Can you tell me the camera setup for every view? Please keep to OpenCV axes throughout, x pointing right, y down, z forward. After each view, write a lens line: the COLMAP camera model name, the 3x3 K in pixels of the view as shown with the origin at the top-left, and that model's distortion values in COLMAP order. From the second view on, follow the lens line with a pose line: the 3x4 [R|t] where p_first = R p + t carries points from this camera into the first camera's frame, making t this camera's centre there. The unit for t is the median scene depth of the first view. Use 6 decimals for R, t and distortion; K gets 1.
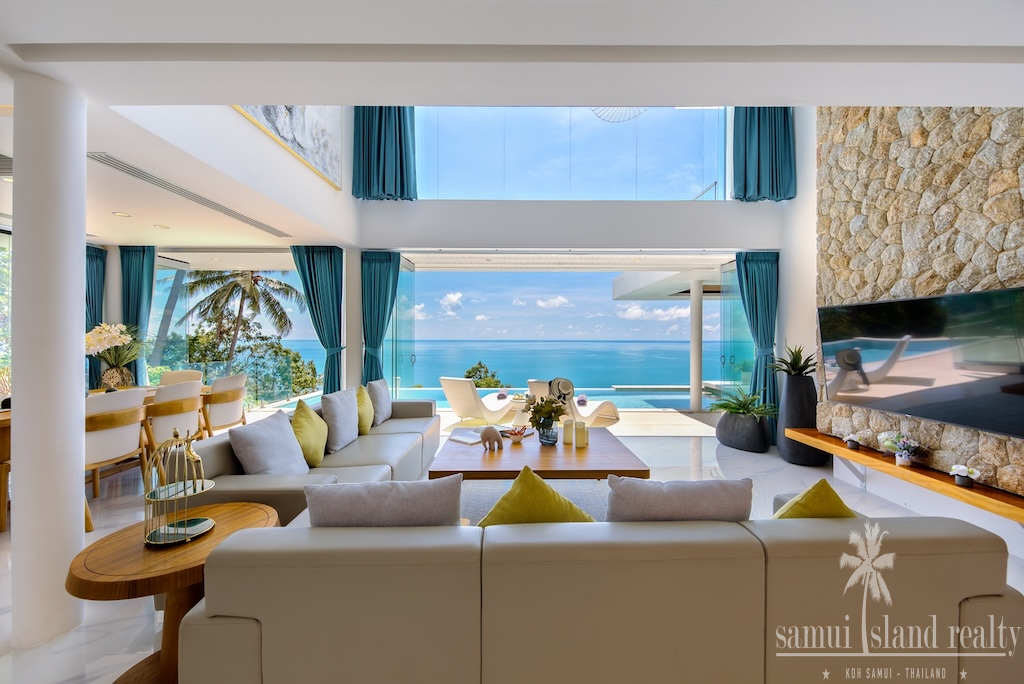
lens RADIAL K [[402.2, 0, 514.4], [0, 402.2, 333.8], [0, 0, 1]] dist [-0.002666, -0.000195]
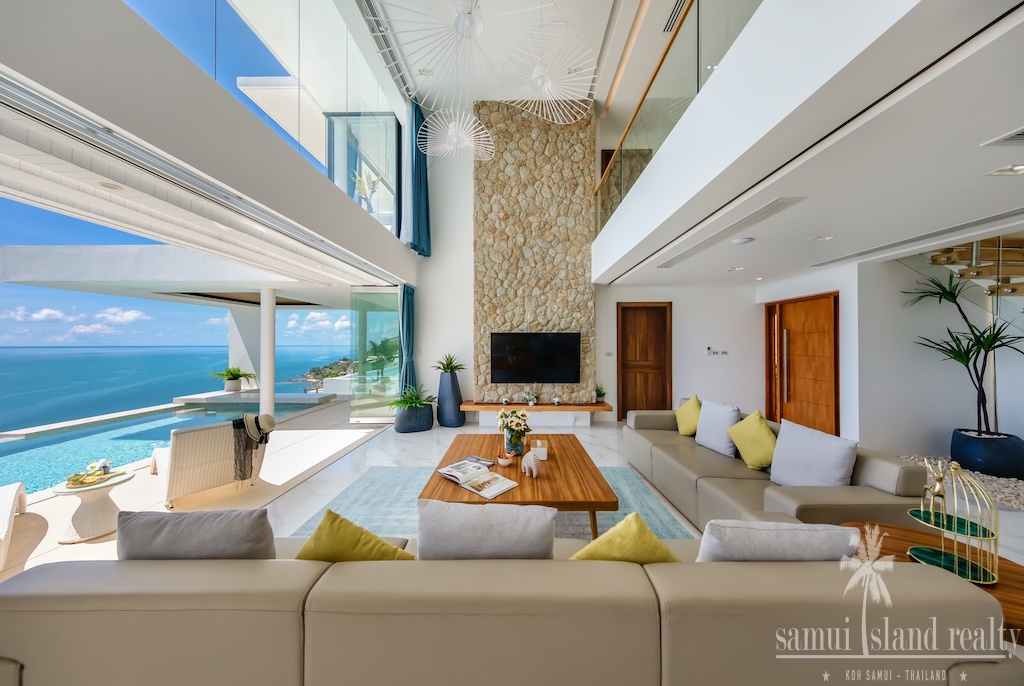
lens RADIAL K [[311.4, 0, 514.2], [0, 311.4, 343.3], [0, 0, 1]] dist [-0.001004, -0.000927]
pose [[-0.003525, 0.002950, 0.999989, -0.722697], [-0.008856, 0.999956, -0.002981, -0.015426], [-0.999955, -0.008867, -0.003499, 1.007285]]
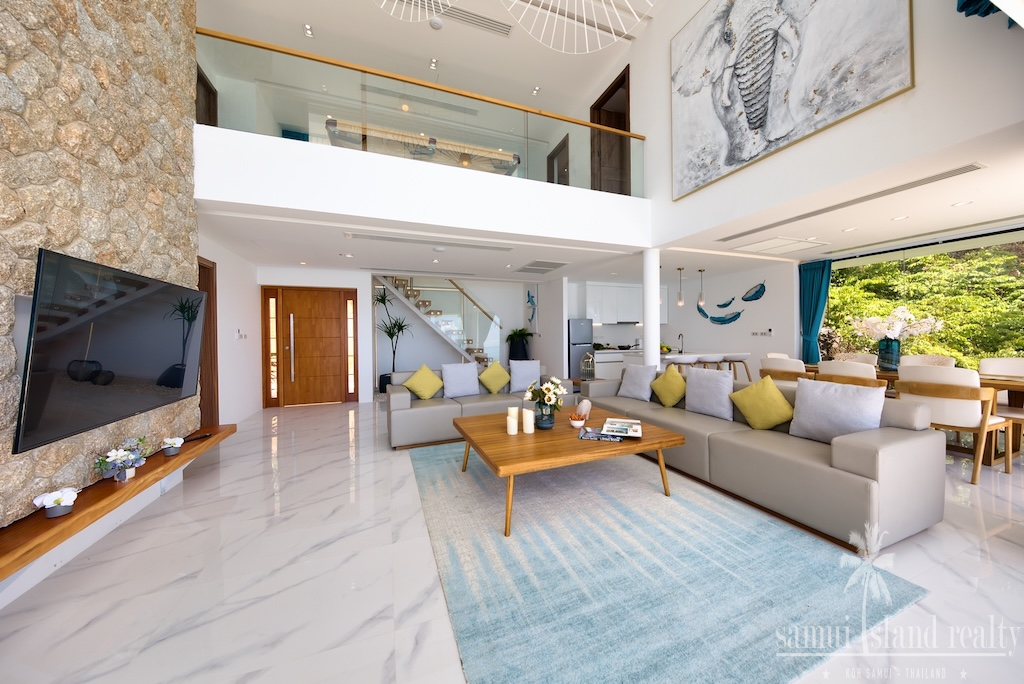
lens RADIAL K [[311.4, 0, 508.7], [0, 311.4, 338.5], [0, 0, 1]] dist [-0.001004, -0.000927]
pose [[-0.945340, 0.002600, -0.326076, 0.304094], [0.004457, 0.999978, -0.004949, 0.046963], [0.326056, -0.006132, -0.945331, 1.624429]]
